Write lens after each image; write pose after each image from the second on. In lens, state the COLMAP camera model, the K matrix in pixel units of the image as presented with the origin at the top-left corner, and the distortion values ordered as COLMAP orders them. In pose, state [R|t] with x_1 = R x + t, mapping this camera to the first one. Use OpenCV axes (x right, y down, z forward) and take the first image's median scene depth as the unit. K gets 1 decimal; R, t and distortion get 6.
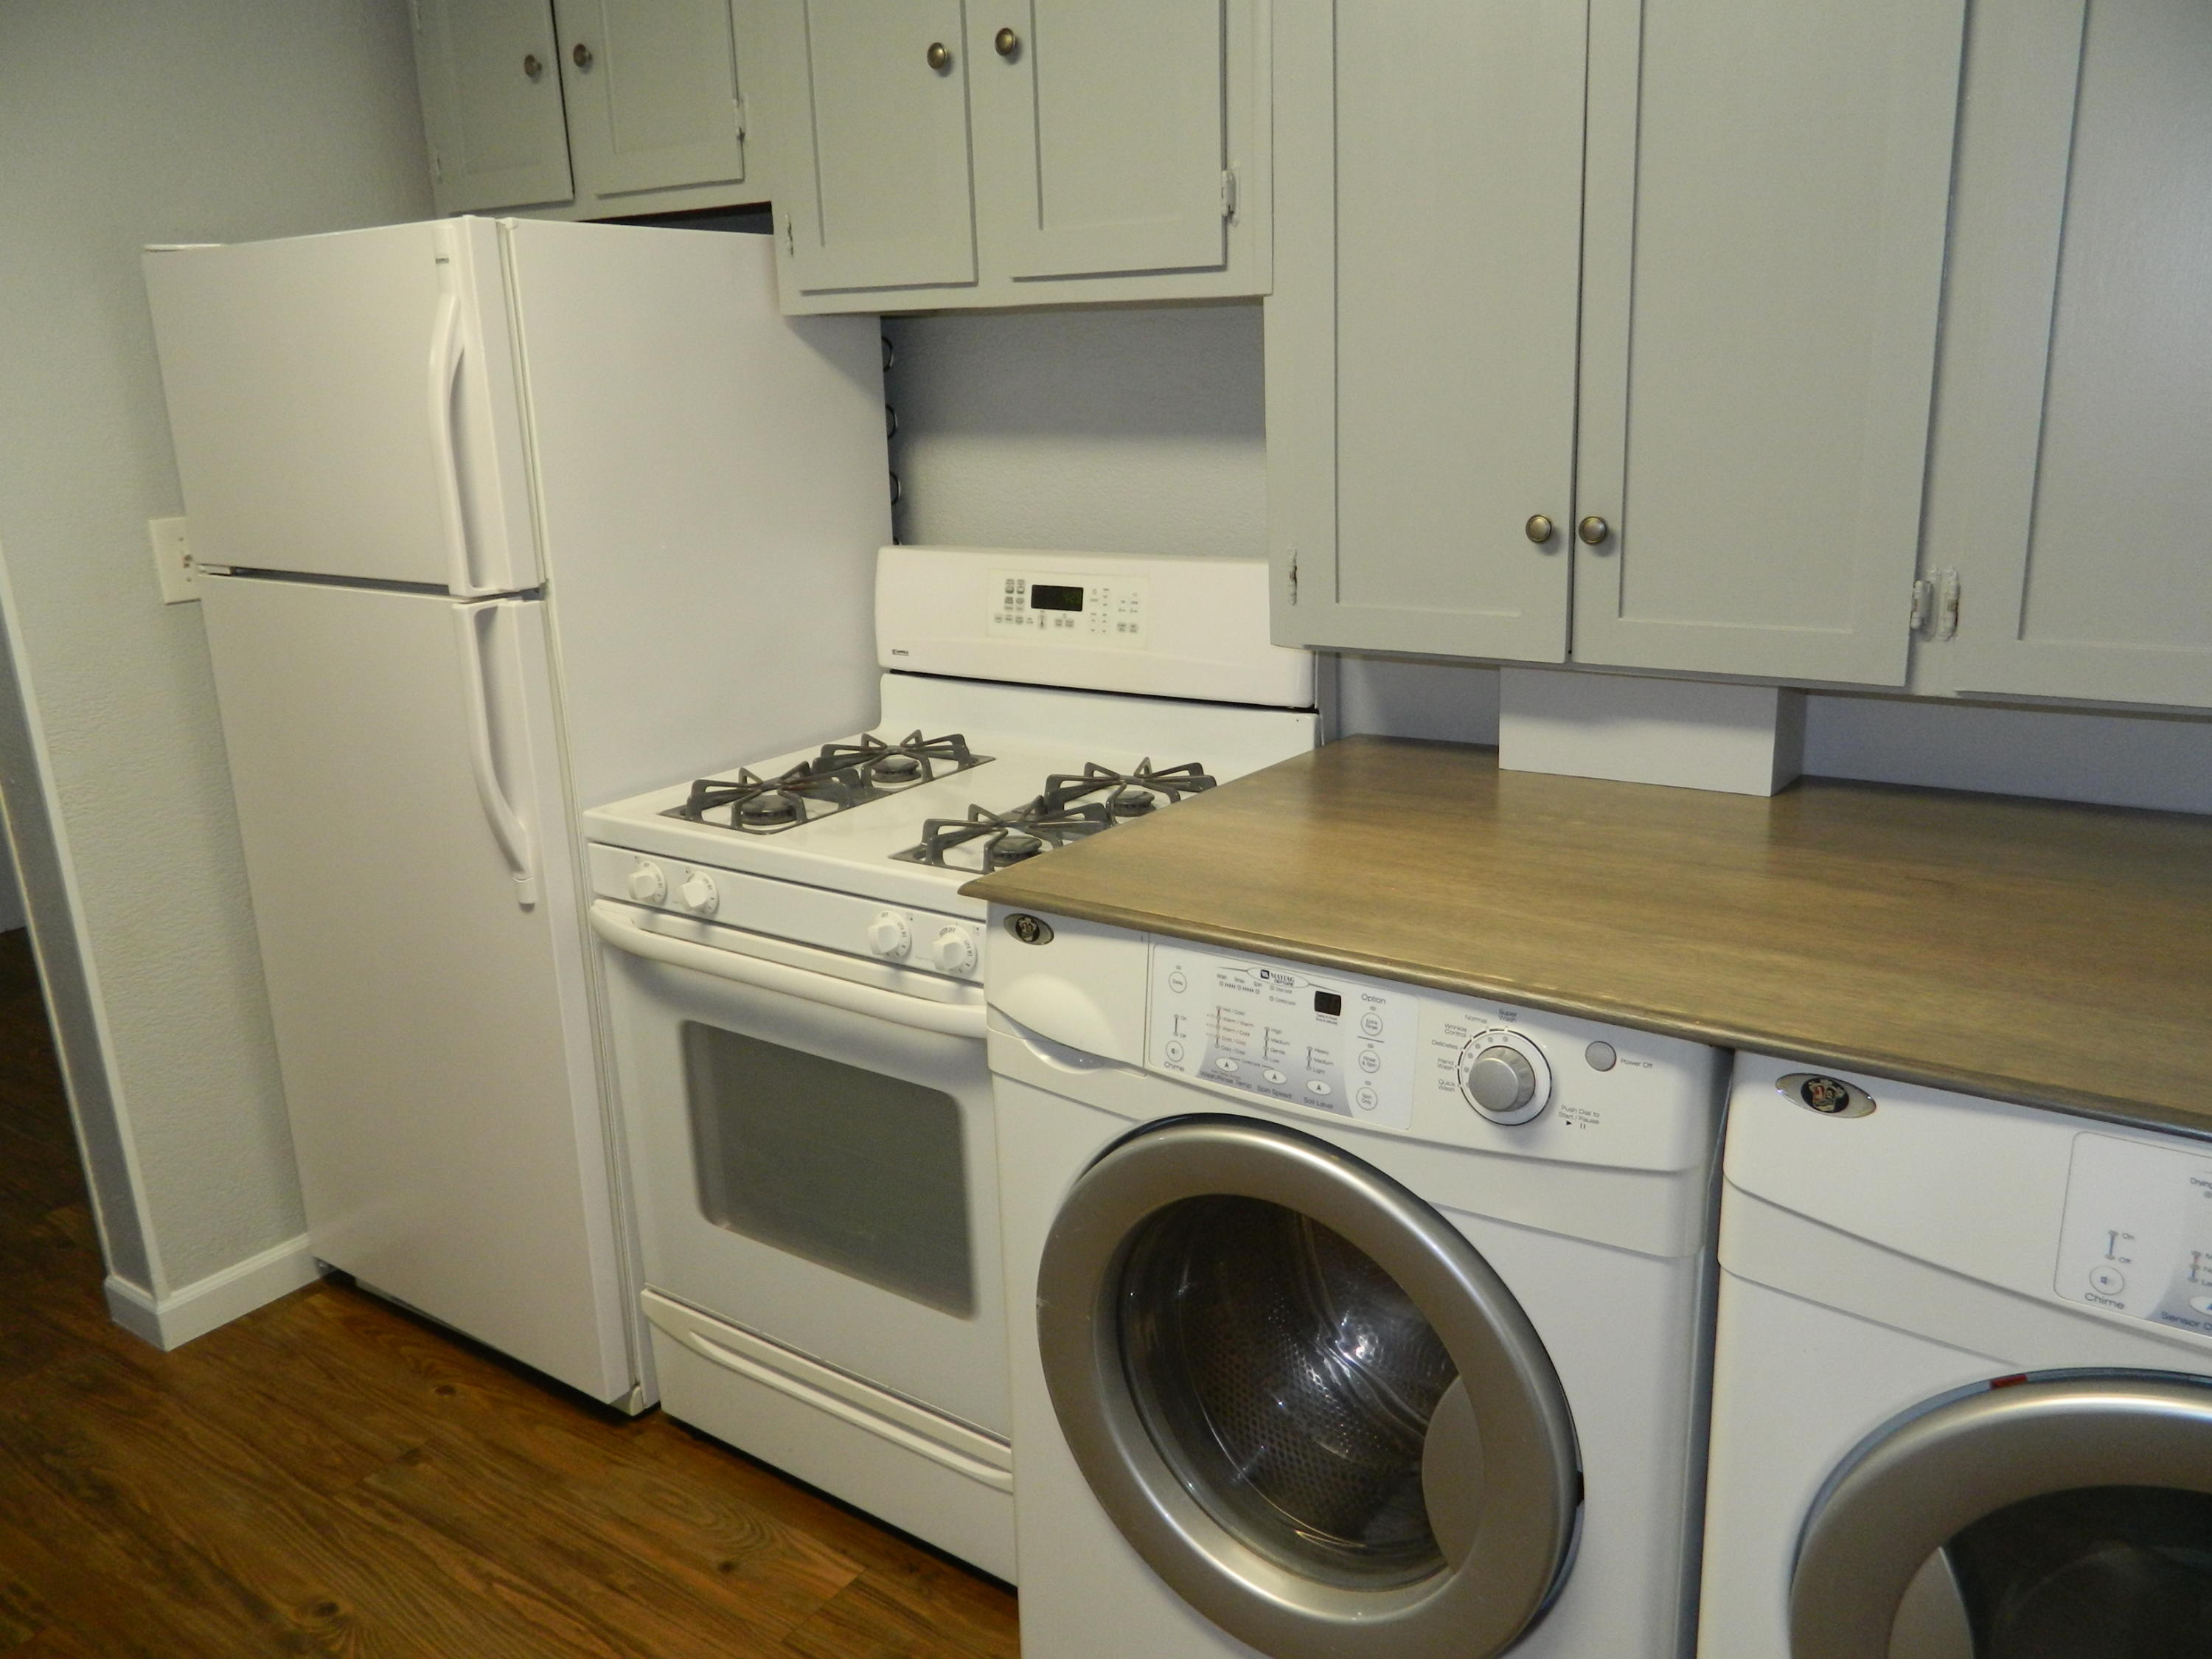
lens RADIAL K [[1618.5, 0, 1106.0], [0, 1618.5, 829.5], [0, 0, 1]] dist [-0.001001, 0.000414]
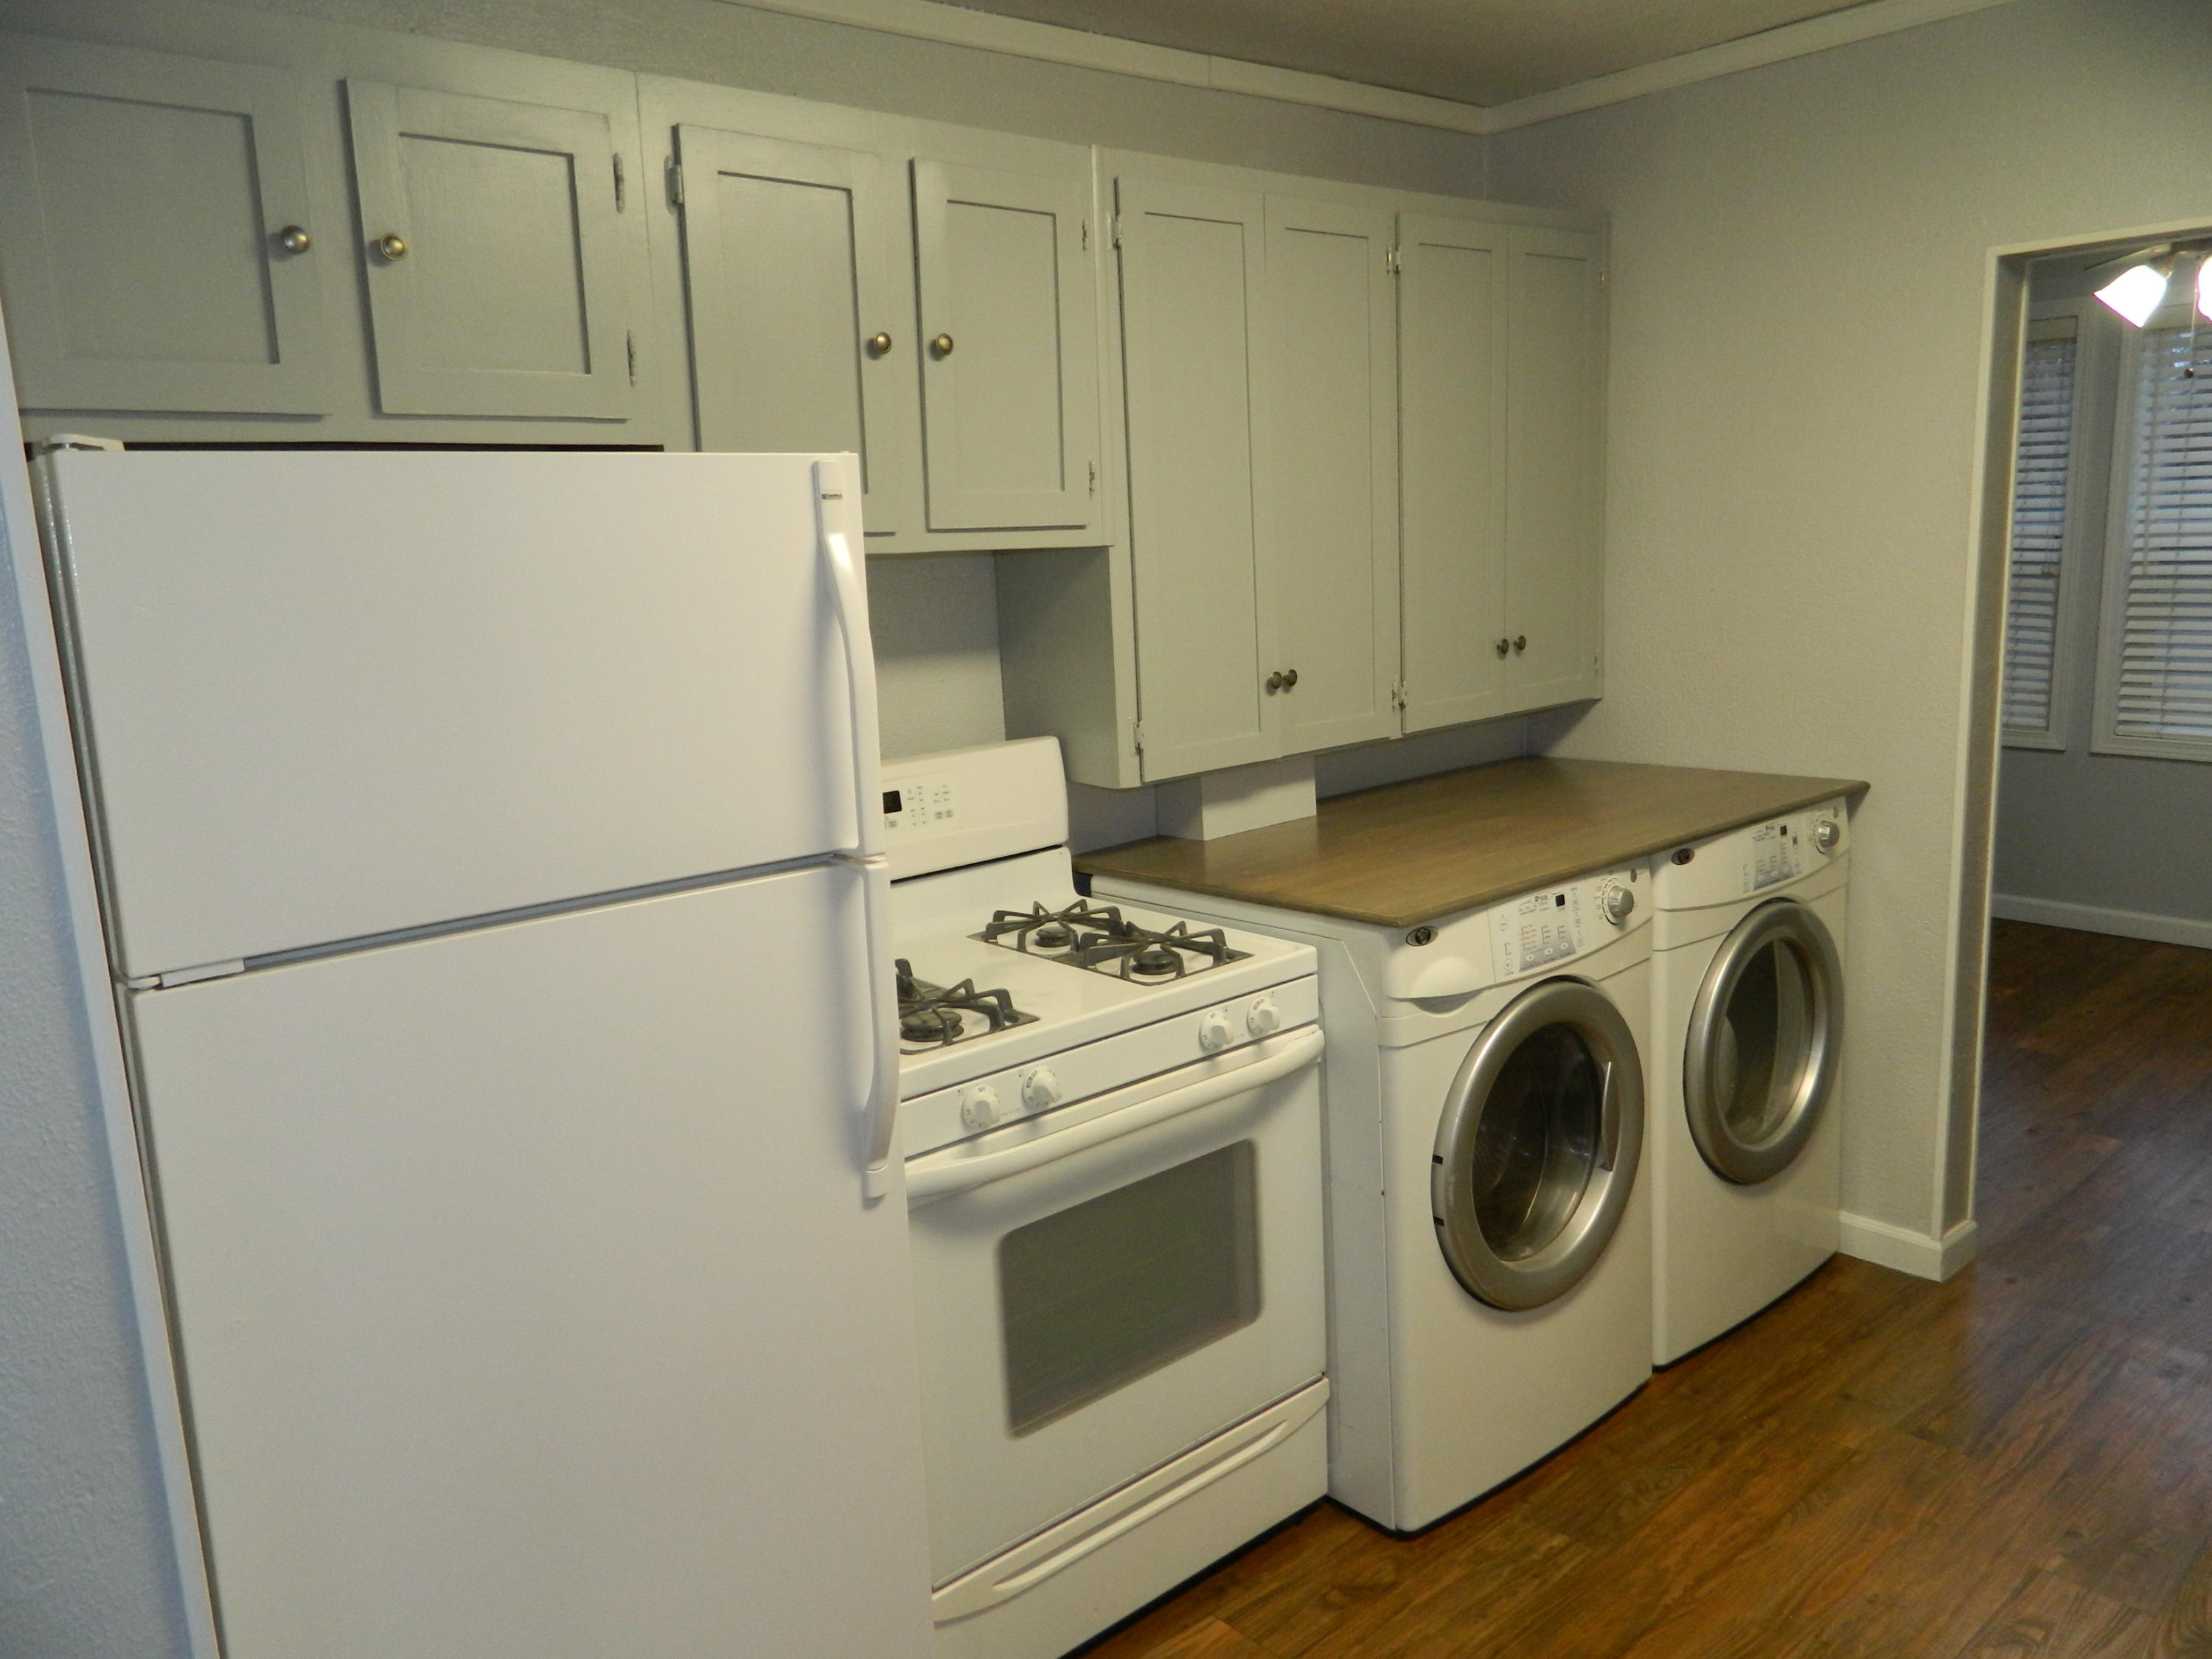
lens RADIAL K [[1618.5, 0, 1106.0], [0, 1618.5, 829.5], [0, 0, 1]] dist [-0.001001, 0.000414]
pose [[0.252931, -0.154012, 0.955147, -1.334087], [0.299915, 0.951096, 0.073939, -0.202808], [-0.919824, 0.267761, 0.286753, 0.672659]]
